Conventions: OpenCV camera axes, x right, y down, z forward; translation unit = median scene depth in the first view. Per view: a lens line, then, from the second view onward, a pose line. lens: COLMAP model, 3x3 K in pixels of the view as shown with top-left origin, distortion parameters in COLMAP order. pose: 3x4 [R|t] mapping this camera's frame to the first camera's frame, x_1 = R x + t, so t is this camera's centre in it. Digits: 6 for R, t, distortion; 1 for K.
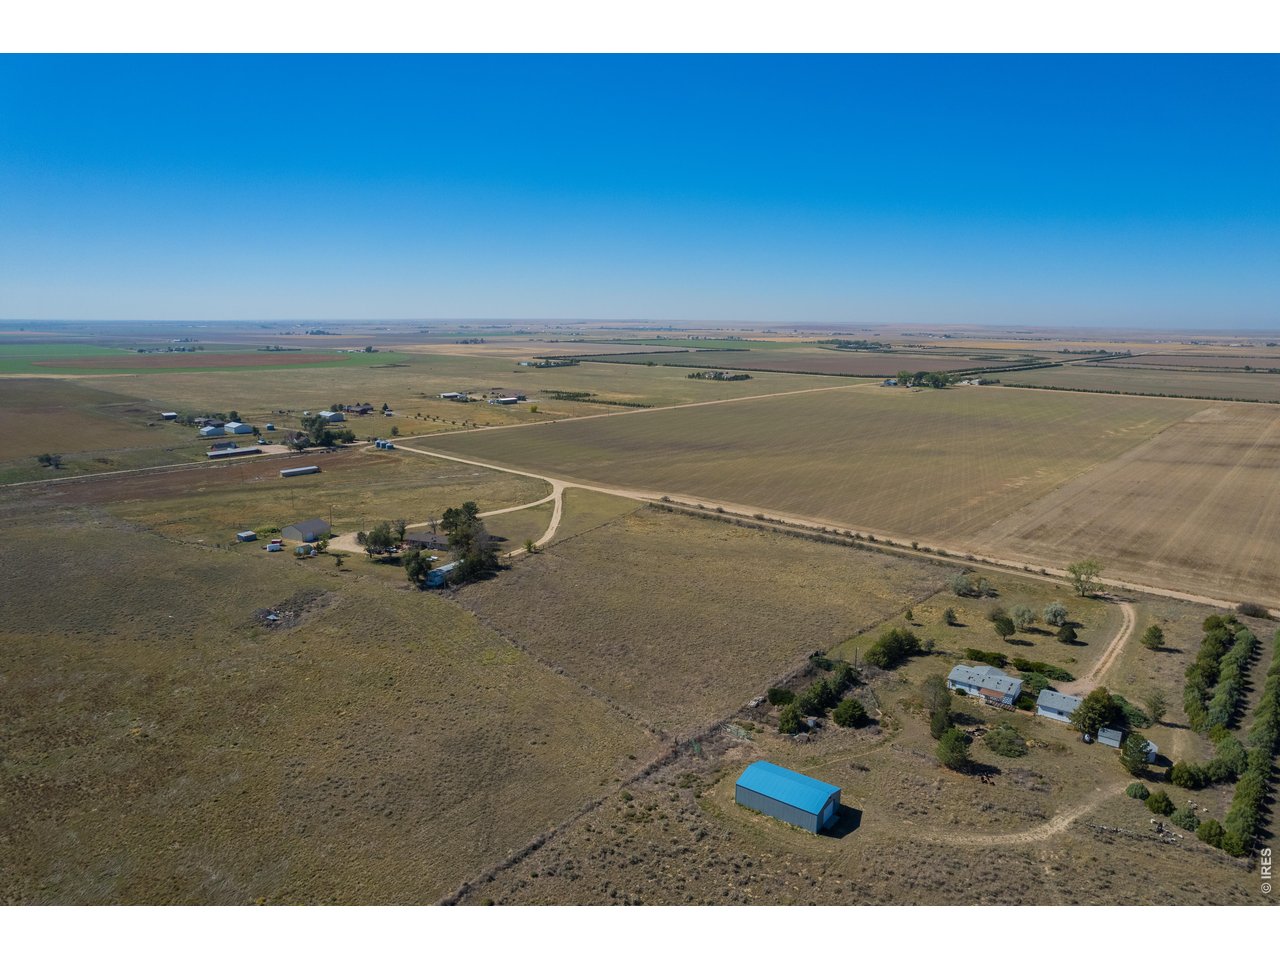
lens RADIAL K [[818.8, 0, 647.8], [0, 818.8, 472.6], [0, 0, 1]] dist [-0.073491, 0.063880]
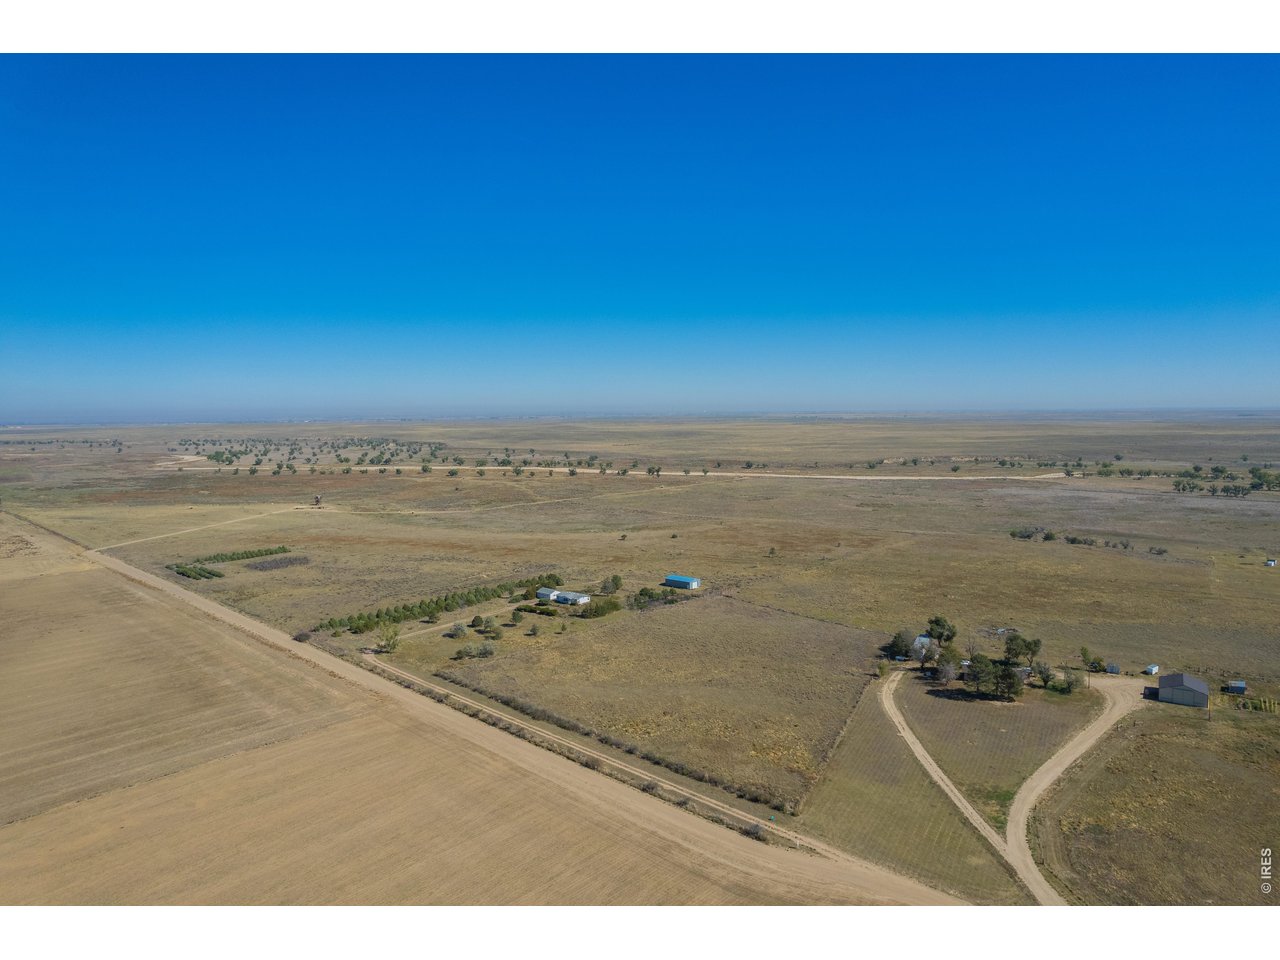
lens RADIAL K [[818.8, 0, 649.7], [0, 818.8, 482.6], [0, 0, 1]] dist [-0.073491, 0.063880]
pose [[-0.999218, -0.000464, 0.039539, 0.086220], [0.010528, 0.960716, 0.277334, -0.382941], [-0.038114, 0.277533, -0.959960, 1.853850]]
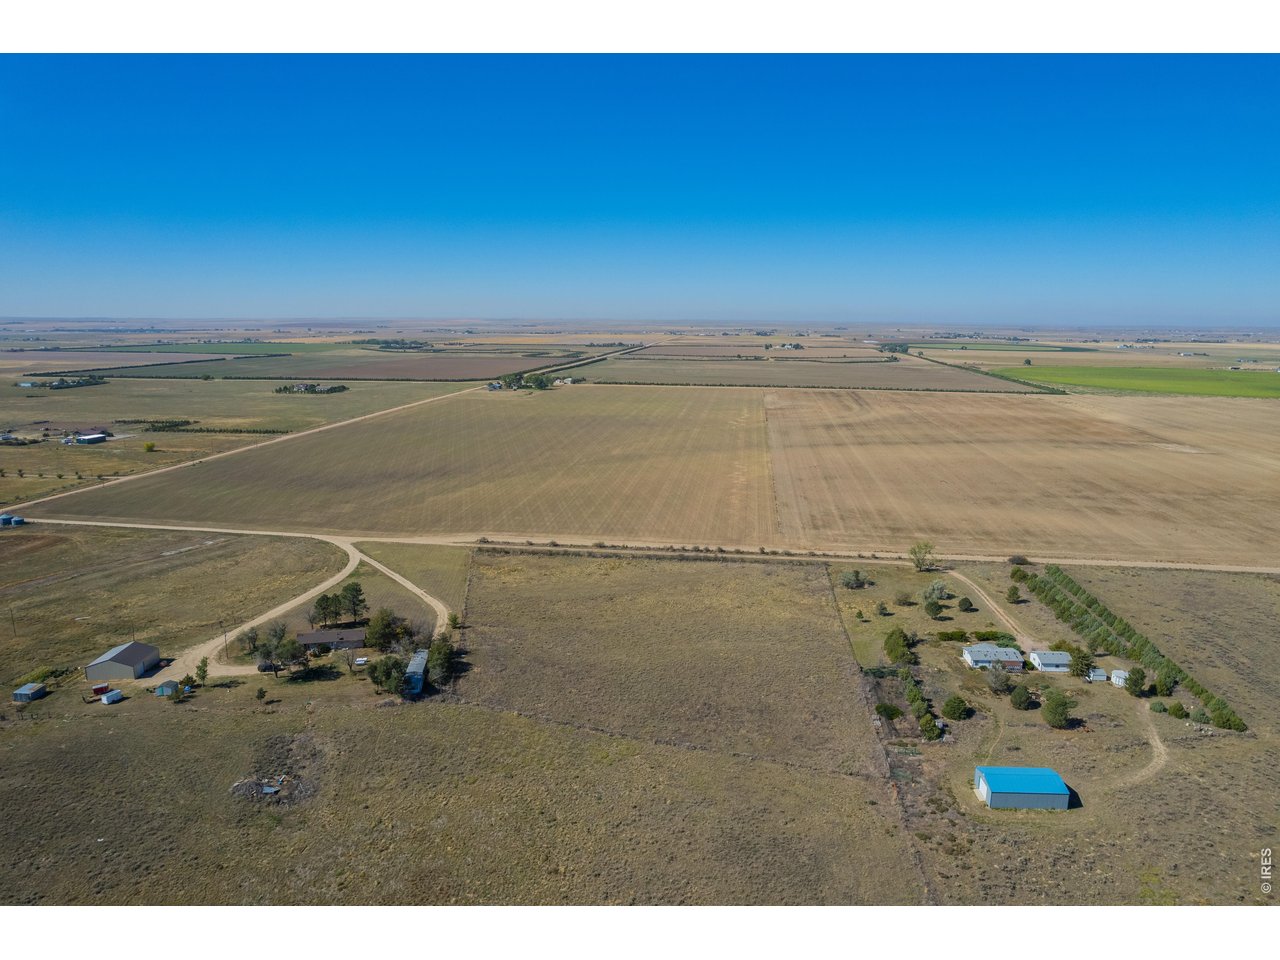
lens RADIAL K [[818.8, 0, 645.6], [0, 818.8, 477.4], [0, 0, 1]] dist [-0.073491, 0.063880]
pose [[0.832420, -0.111153, 0.542883, -0.433444], [0.104187, 0.993598, 0.043681, -0.081604], [-0.544263, 0.020200, 0.838672, 0.146616]]
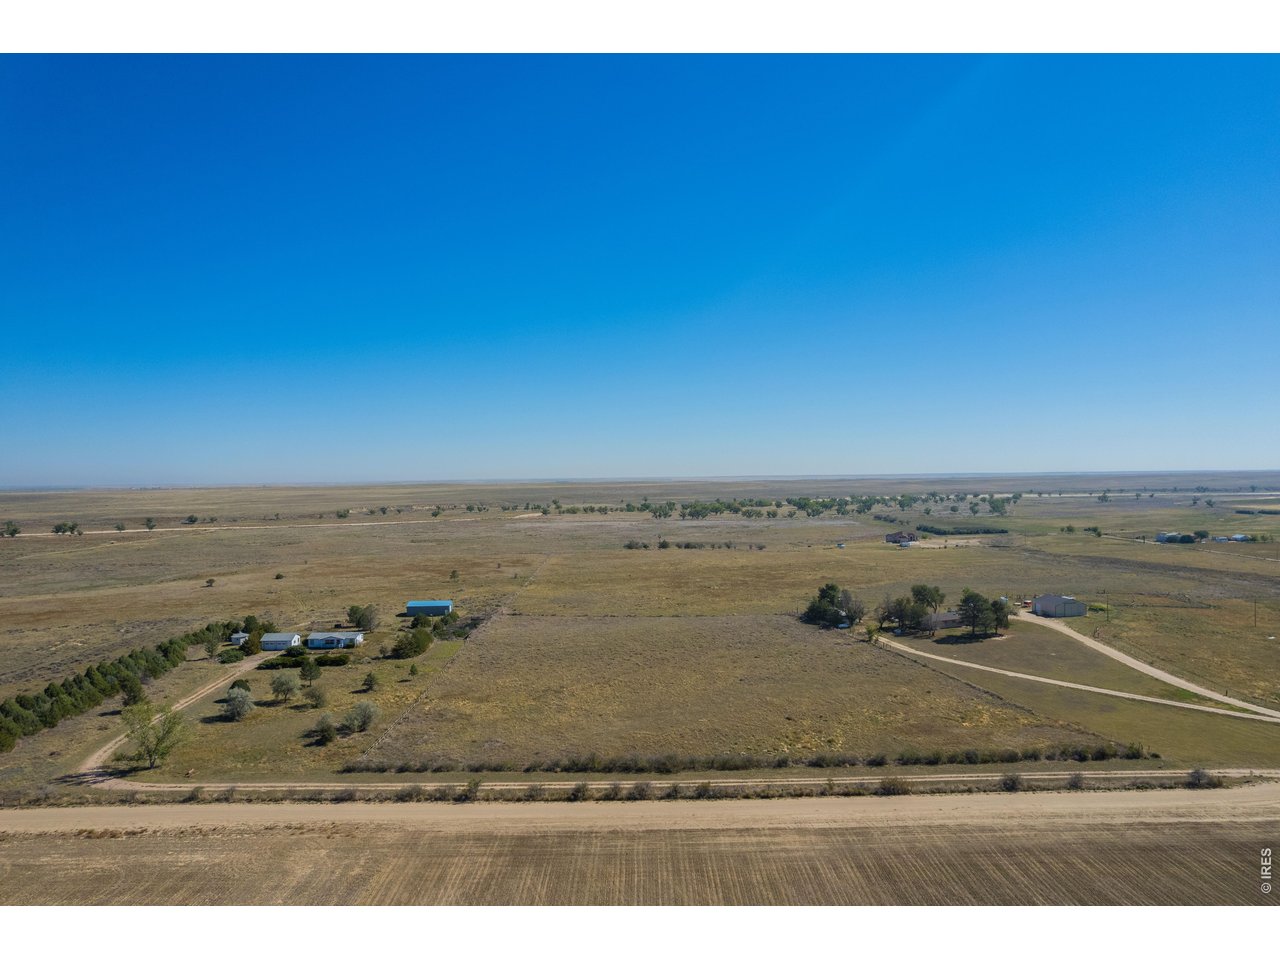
lens RADIAL K [[818.8, 0, 649.0], [0, 818.8, 479.1], [0, 0, 1]] dist [-0.073491, 0.063880]
pose [[-0.745900, 0.004424, -0.666043, 0.581833], [-0.119803, 0.982778, 0.140695, -0.156412], [0.655195, 0.184738, -0.732524, 1.434027]]
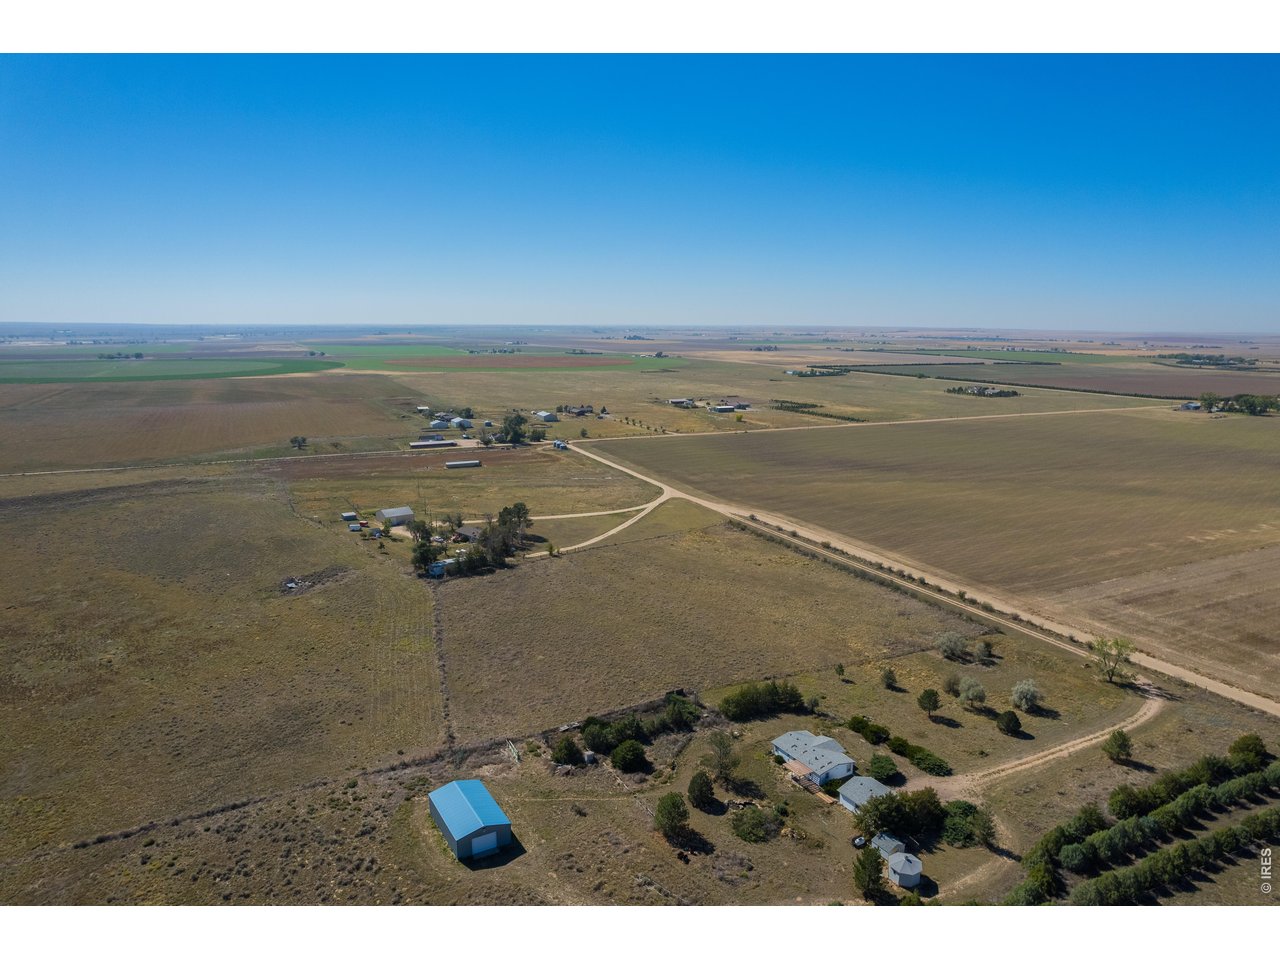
lens RADIAL K [[818.8, 0, 647.9], [0, 818.8, 477.3], [0, 0, 1]] dist [-0.073491, 0.063880]
pose [[0.925185, 0.070678, -0.372877, 0.352890], [-0.071711, 0.997363, 0.011119, -0.022209], [0.372680, 0.016453, 0.927814, 0.076014]]
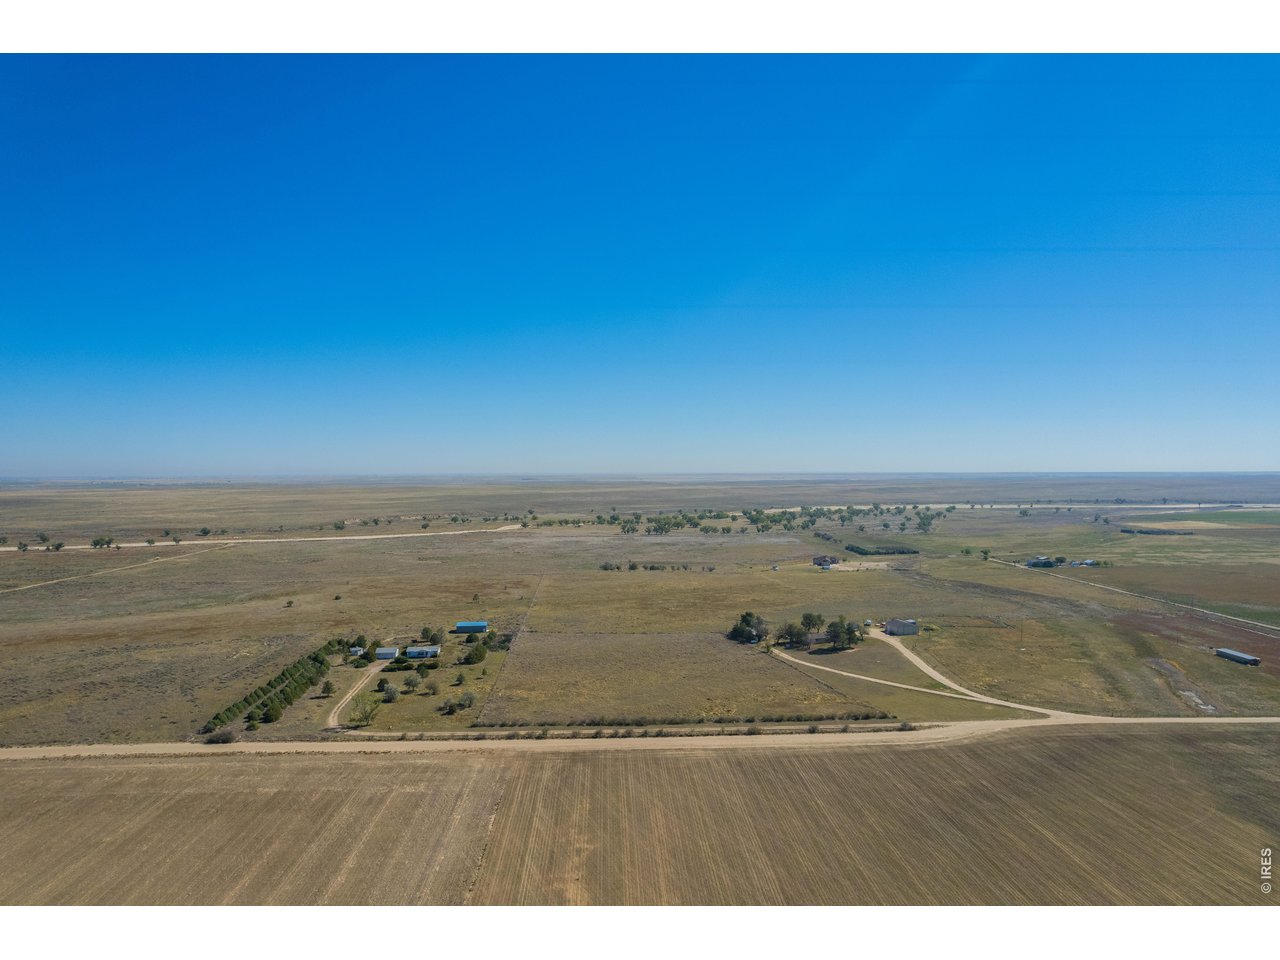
lens RADIAL K [[818.8, 0, 649.1], [0, 818.8, 477.9], [0, 0, 1]] dist [-0.073491, 0.063880]
pose [[-0.716539, 0.001988, -0.697544, 0.913107], [-0.133822, 0.981029, 0.140263, -0.338505], [0.684590, 0.193851, -0.702679, 1.741497]]
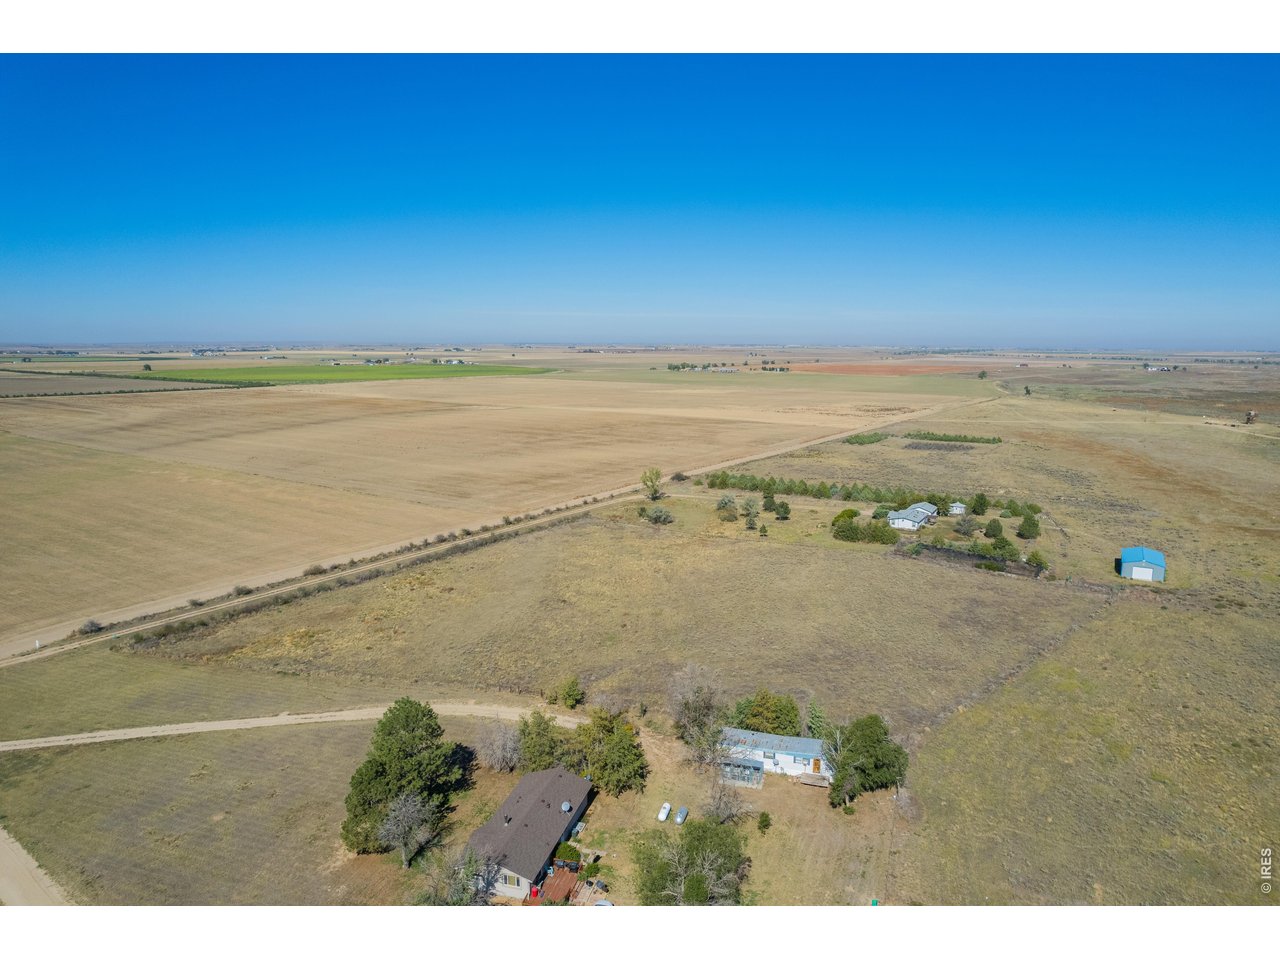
lens RADIAL K [[818.8, 0, 651.2], [0, 818.8, 474.3], [0, 0, 1]] dist [-0.073491, 0.063880]
pose [[-0.117957, -0.170566, 0.978260, -0.558639], [0.179563, 0.965235, 0.189946, -0.099674], [-0.976649, 0.198064, -0.083229, 0.970153]]
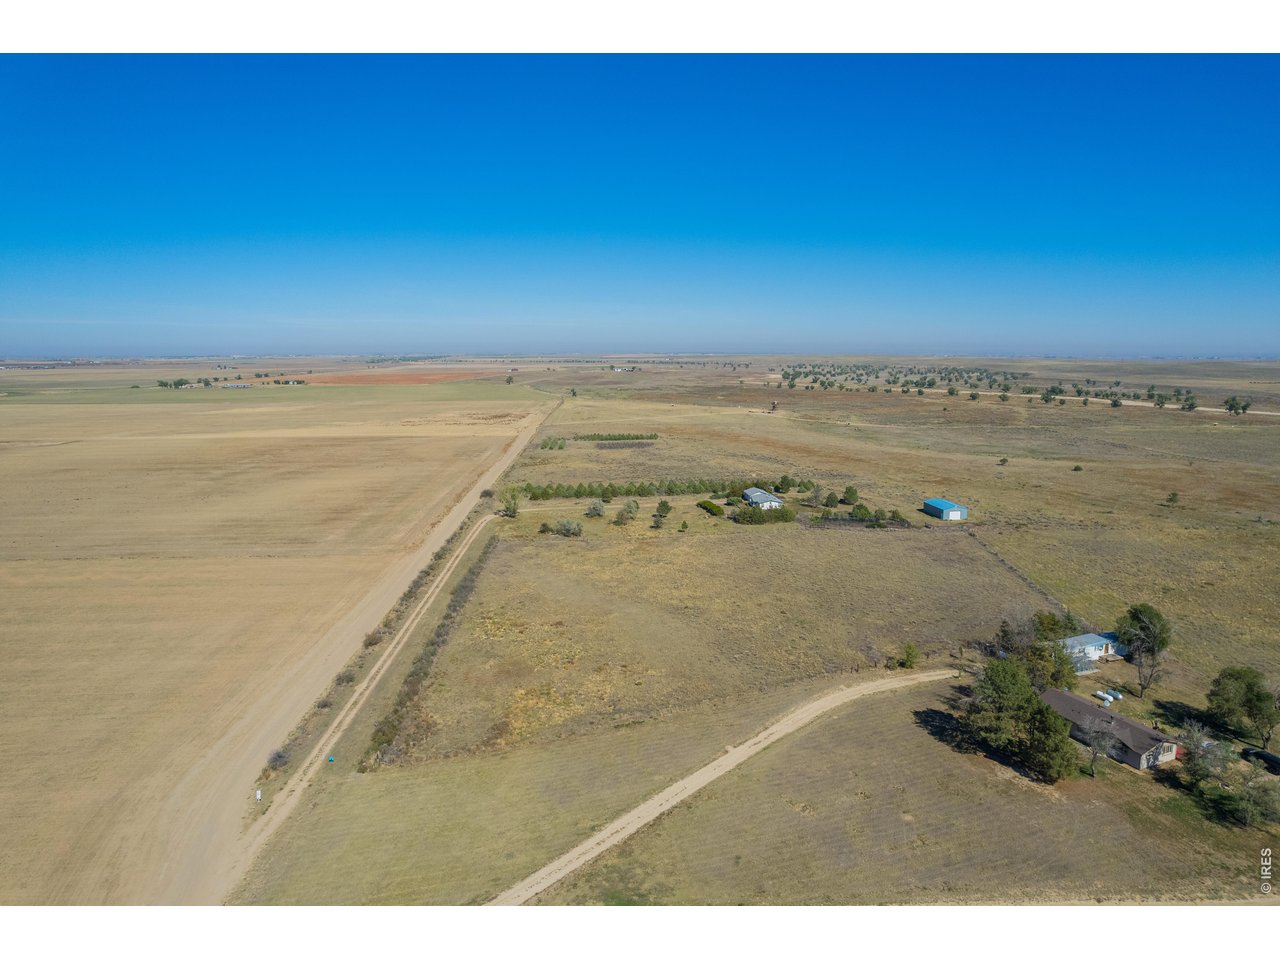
lens RADIAL K [[818.8, 0, 647.0], [0, 818.8, 476.0], [0, 0, 1]] dist [-0.073491, 0.063880]
pose [[-0.693057, -0.118839, 0.711020, -0.387739], [0.130240, 0.949446, 0.285639, -0.193955], [-0.709020, 0.290568, -0.642543, 1.423938]]
